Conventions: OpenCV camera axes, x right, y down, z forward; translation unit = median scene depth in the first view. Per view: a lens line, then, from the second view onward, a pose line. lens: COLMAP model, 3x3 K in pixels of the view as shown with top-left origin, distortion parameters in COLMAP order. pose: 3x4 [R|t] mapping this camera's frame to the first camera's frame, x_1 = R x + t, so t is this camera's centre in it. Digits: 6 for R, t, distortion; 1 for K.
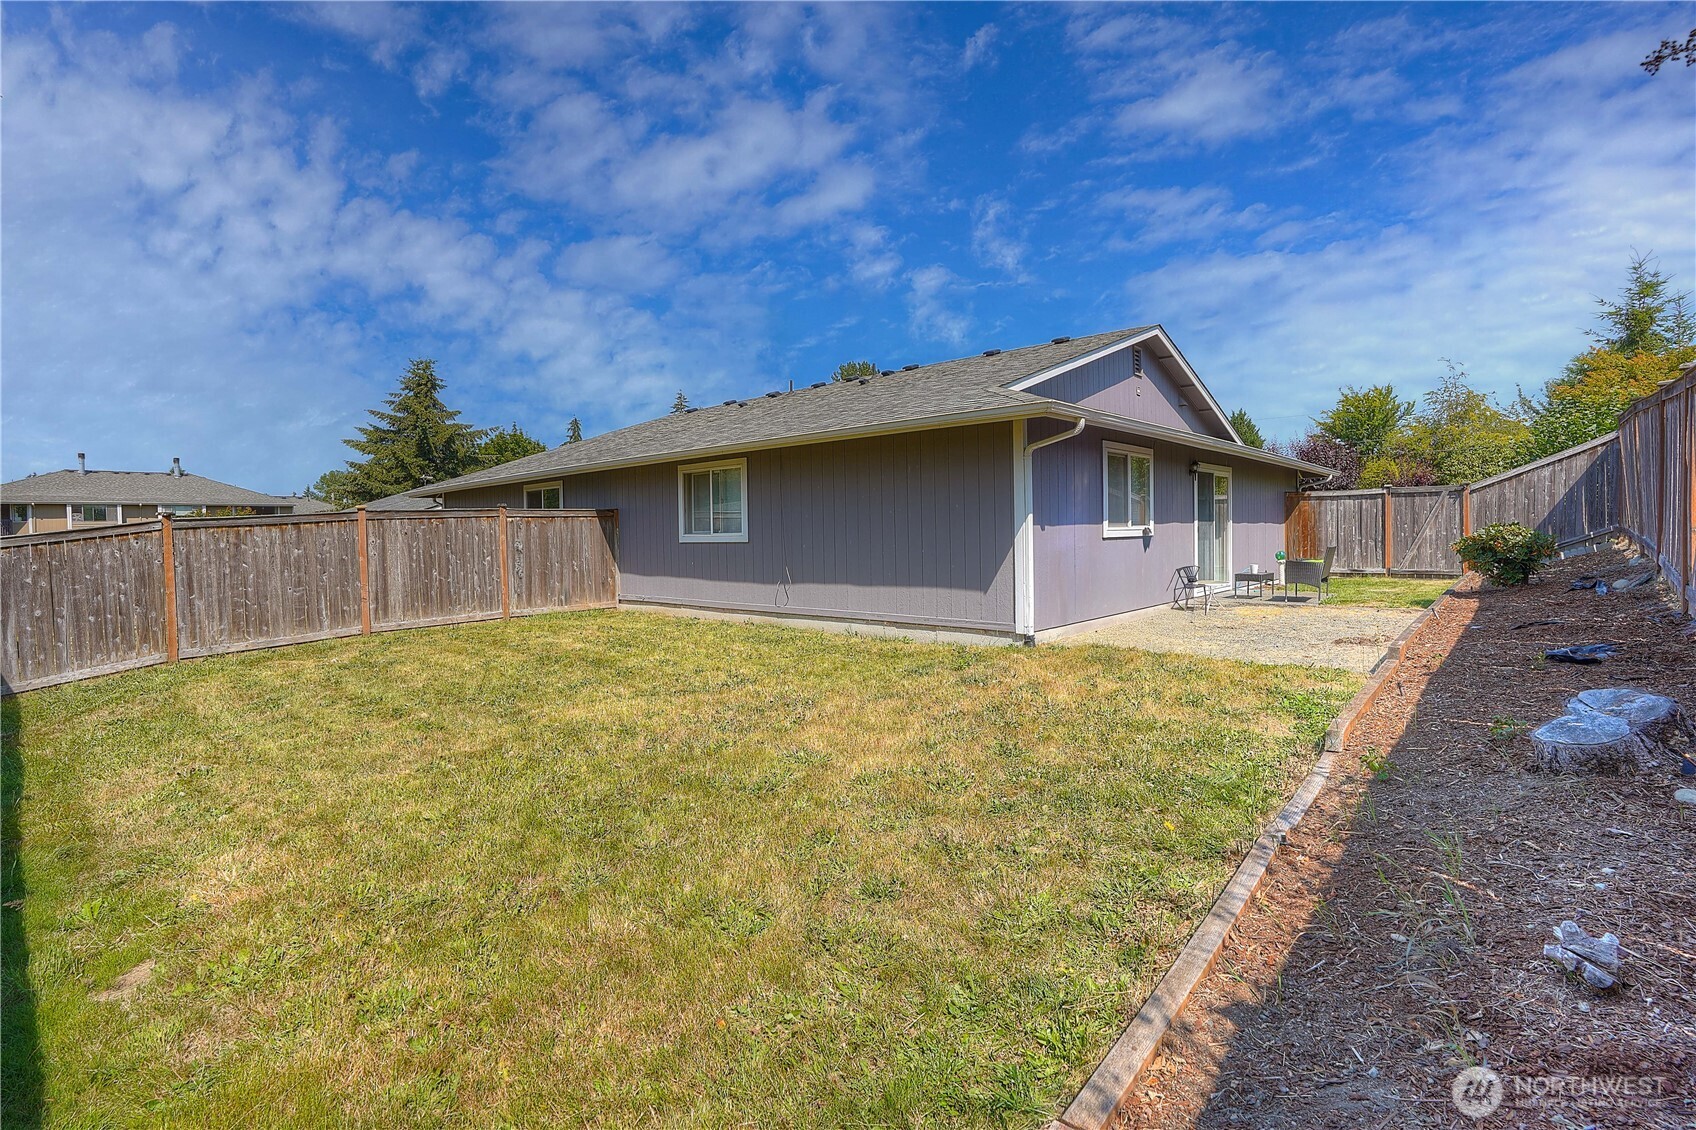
lens RADIAL K [[789.2, 0, 840.2], [0, 789.2, 549.3], [0, 0, 1]] dist [-0.078643, 0.032516]
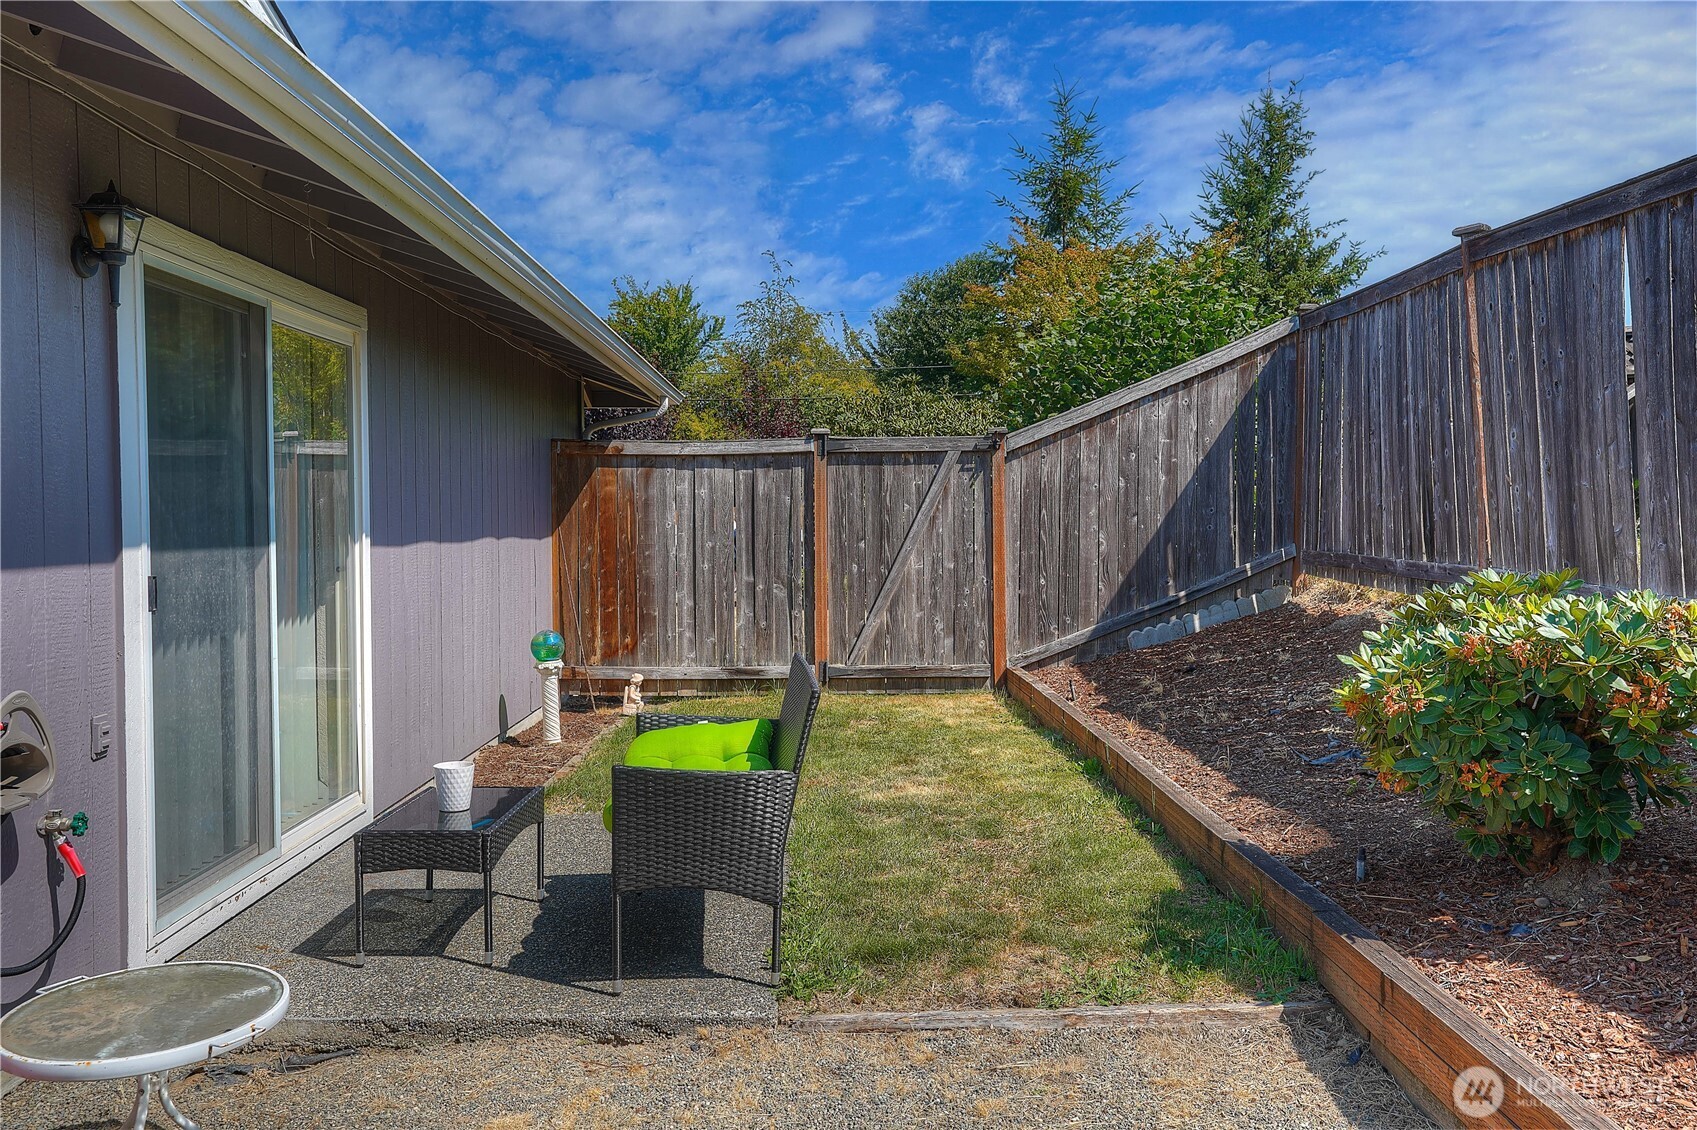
lens RADIAL K [[1444.2, 0, 848.5], [0, 1444.2, 565.0], [0, 0, 1]] dist [-0.005148, -0.001095]
pose [[0.735354, -0.011432, 0.677587, 0.277531], [0.009549, 0.999933, 0.006508, -0.025926], [-0.677616, 0.001685, 0.735414, 0.507838]]
